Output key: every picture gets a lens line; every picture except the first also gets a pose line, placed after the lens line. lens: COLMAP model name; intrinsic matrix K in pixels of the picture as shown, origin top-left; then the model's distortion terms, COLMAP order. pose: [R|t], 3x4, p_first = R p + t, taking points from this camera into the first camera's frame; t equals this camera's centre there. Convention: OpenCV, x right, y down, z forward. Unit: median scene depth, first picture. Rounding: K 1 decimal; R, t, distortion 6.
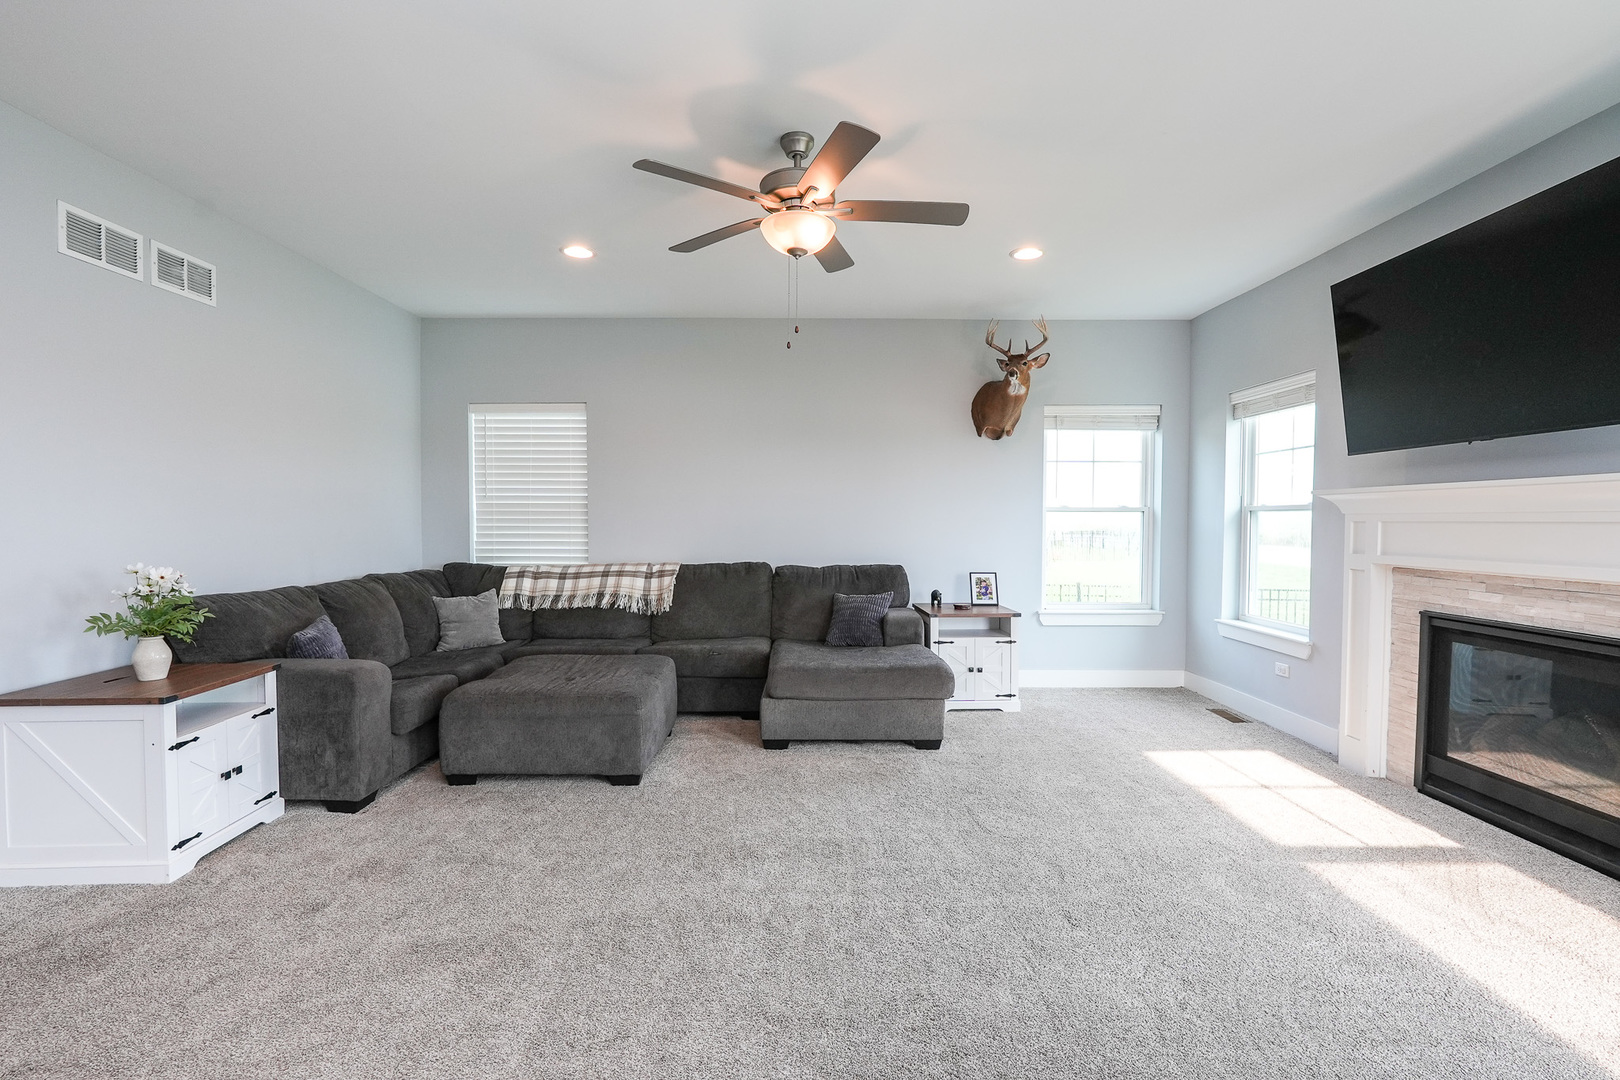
lens RADIAL K [[740.1, 0, 806.5], [0, 740.1, 540.7], [0, 0, 1]] dist [-0.018249, 0.009596]
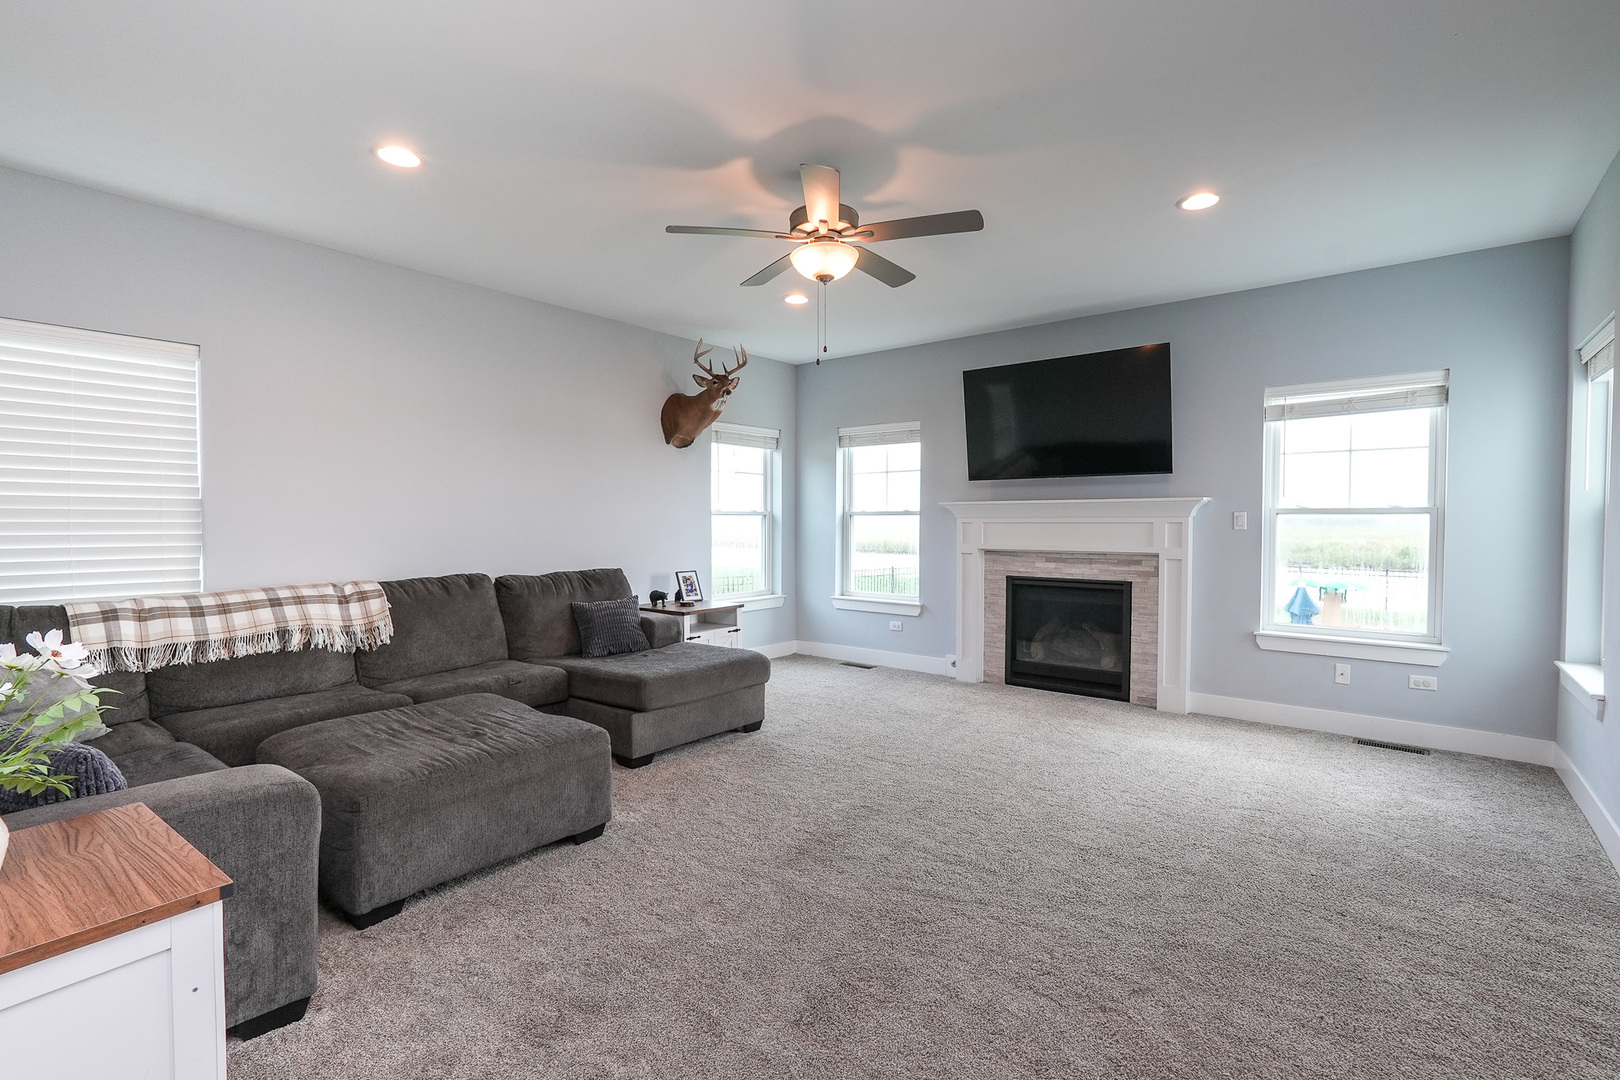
lens RADIAL K [[740.1, 0, 806.5], [0, 740.1, 540.7], [0, 0, 1]] dist [-0.018249, 0.009596]
pose [[0.634548, -0.022102, 0.772567, -0.515179], [0.024322, 0.999667, 0.008622, -0.006860], [-0.772501, 0.013319, 0.634874, 0.194152]]
